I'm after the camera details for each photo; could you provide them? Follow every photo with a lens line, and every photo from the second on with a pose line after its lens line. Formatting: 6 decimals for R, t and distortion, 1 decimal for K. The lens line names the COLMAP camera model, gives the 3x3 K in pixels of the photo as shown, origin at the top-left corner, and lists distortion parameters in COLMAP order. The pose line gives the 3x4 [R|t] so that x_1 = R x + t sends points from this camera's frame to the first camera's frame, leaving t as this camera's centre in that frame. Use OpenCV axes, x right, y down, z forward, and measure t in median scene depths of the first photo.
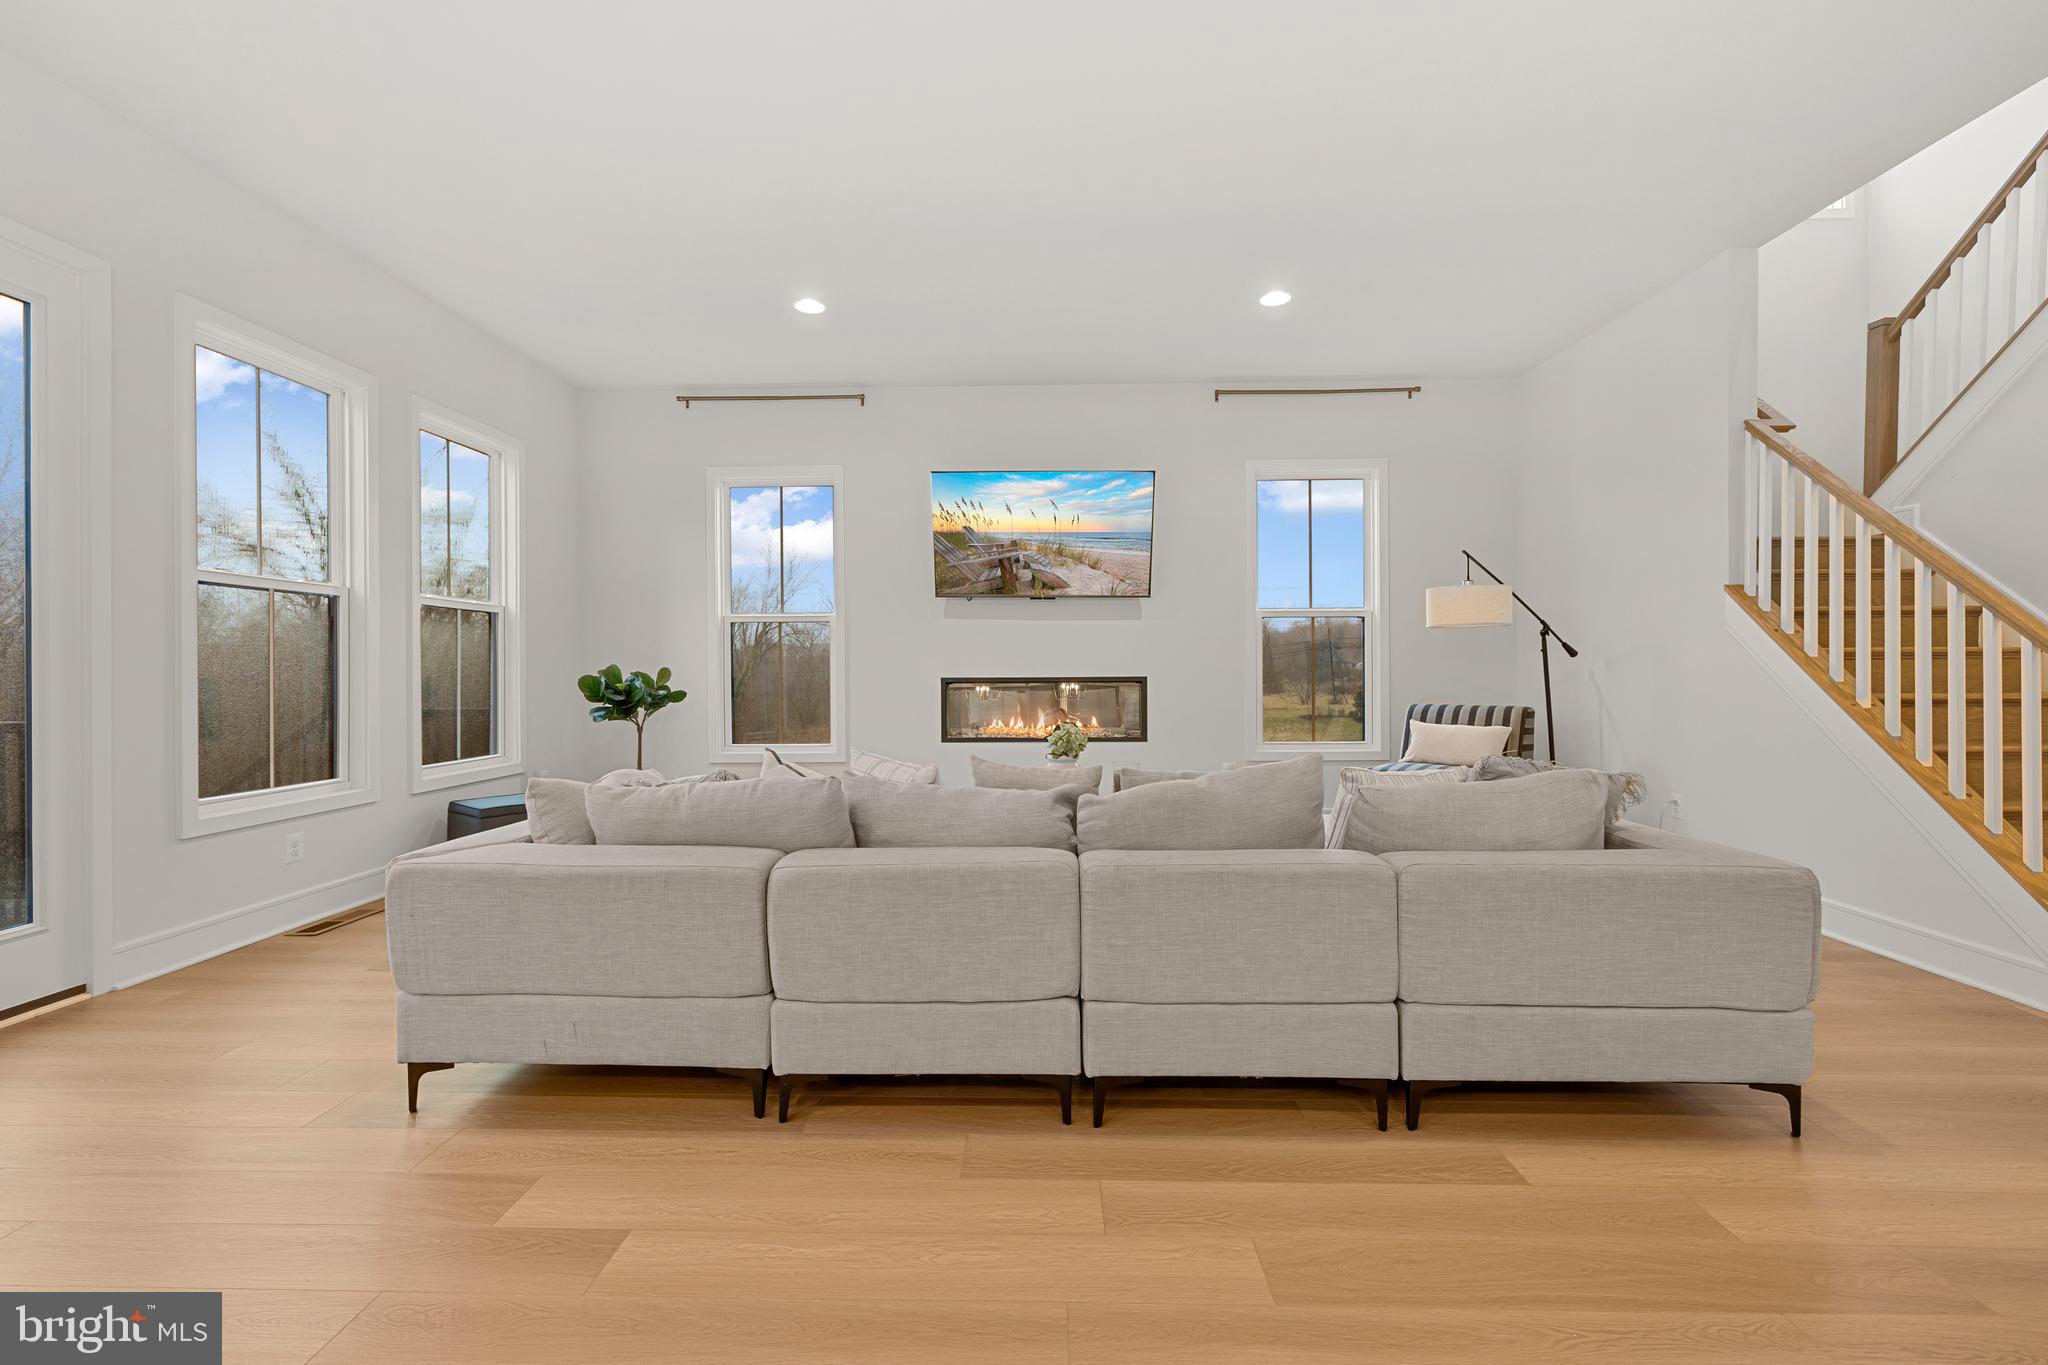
lens RADIAL K [[865.3, 0, 1032.2], [0, 865.3, 654.6], [0, 0, 1]] dist [0.002207, -0.000665]
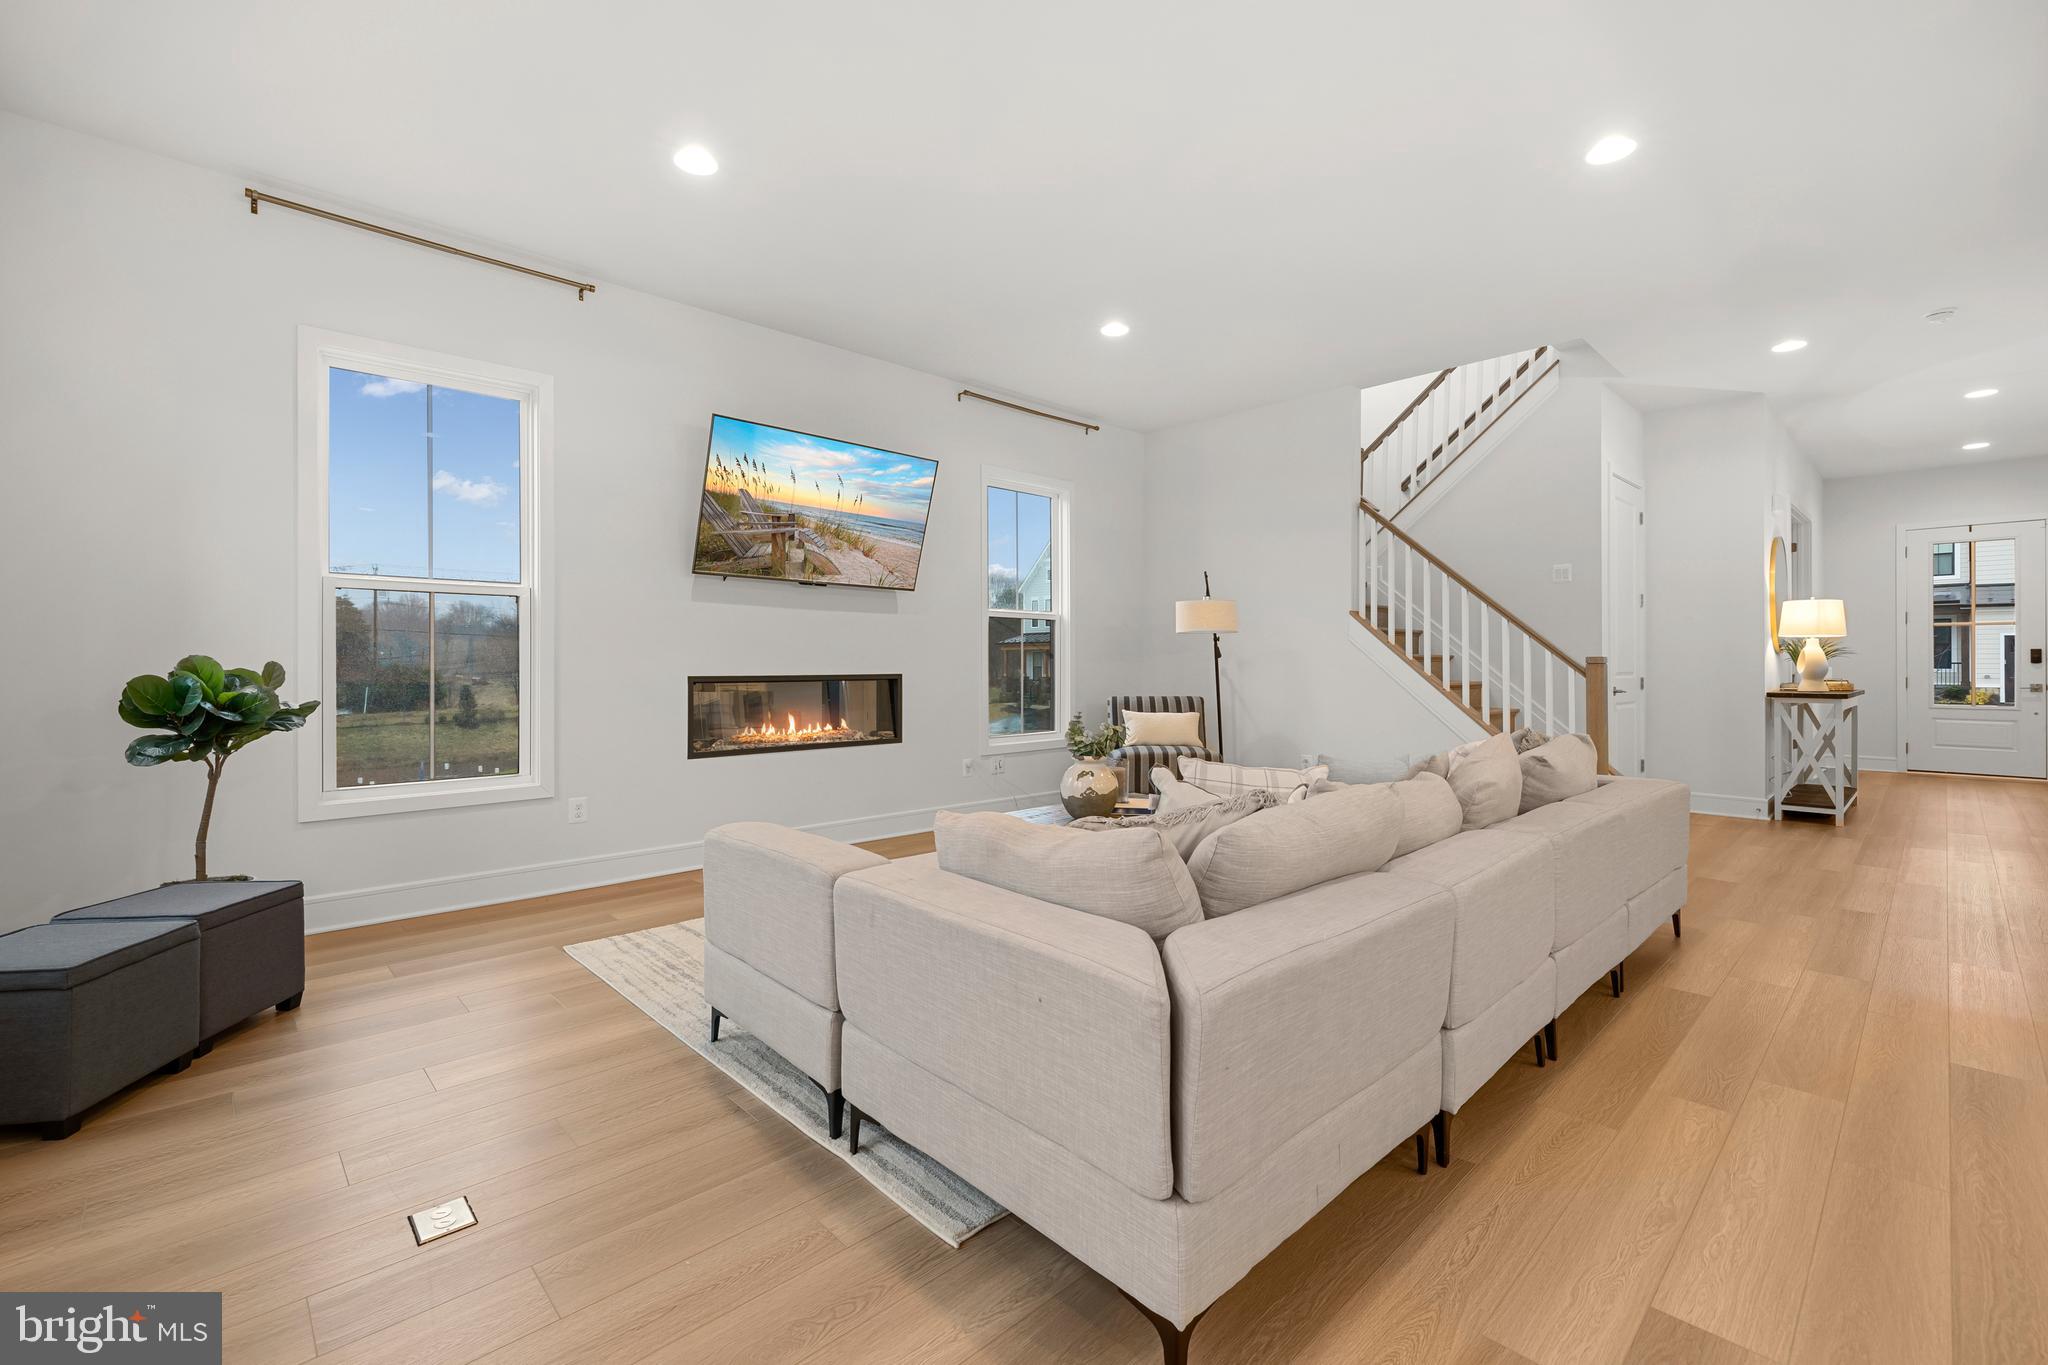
lens RADIAL K [[865.3, 0, 996.3], [0, 865.3, 651.9], [0, 0, 1]] dist [0.002207, -0.000665]
pose [[0.718009, 0.013987, 0.695894, -0.490468], [-0.015682, 0.999869, -0.003916, 0.003732], [-0.695858, -0.008101, 0.718134, 0.261709]]
